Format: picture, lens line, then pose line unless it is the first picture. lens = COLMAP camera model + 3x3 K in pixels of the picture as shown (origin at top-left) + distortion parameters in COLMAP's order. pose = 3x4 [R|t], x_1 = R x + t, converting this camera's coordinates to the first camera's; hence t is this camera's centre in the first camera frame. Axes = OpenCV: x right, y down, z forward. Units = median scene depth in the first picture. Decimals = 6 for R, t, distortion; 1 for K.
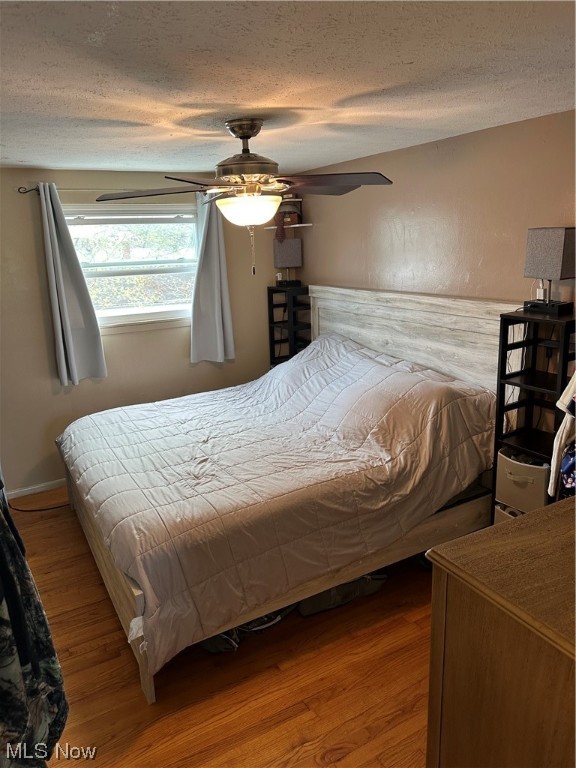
lens RADIAL K [[537.5, 0, 286.5], [0, 537.5, 383.7], [0, 0, 1]] dist [0.069639, -0.083632]
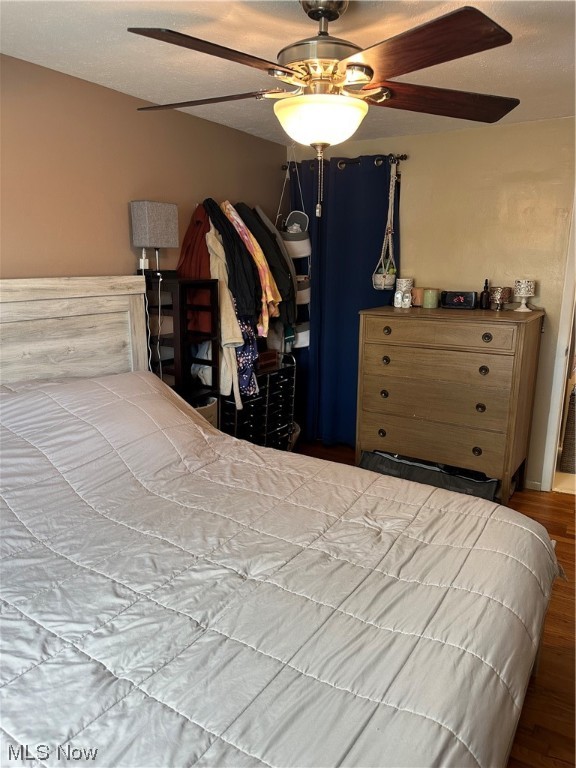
lens RADIAL K [[537.5, 0, 287.0], [0, 537.5, 382.8], [0, 0, 1]] dist [0.069639, -0.083632]
pose [[-0.456685, -0.171149, 0.873010, -0.540399], [0.241035, 0.920811, 0.306609, -0.178048], [-0.856353, 0.350450, -0.379267, 1.063669]]
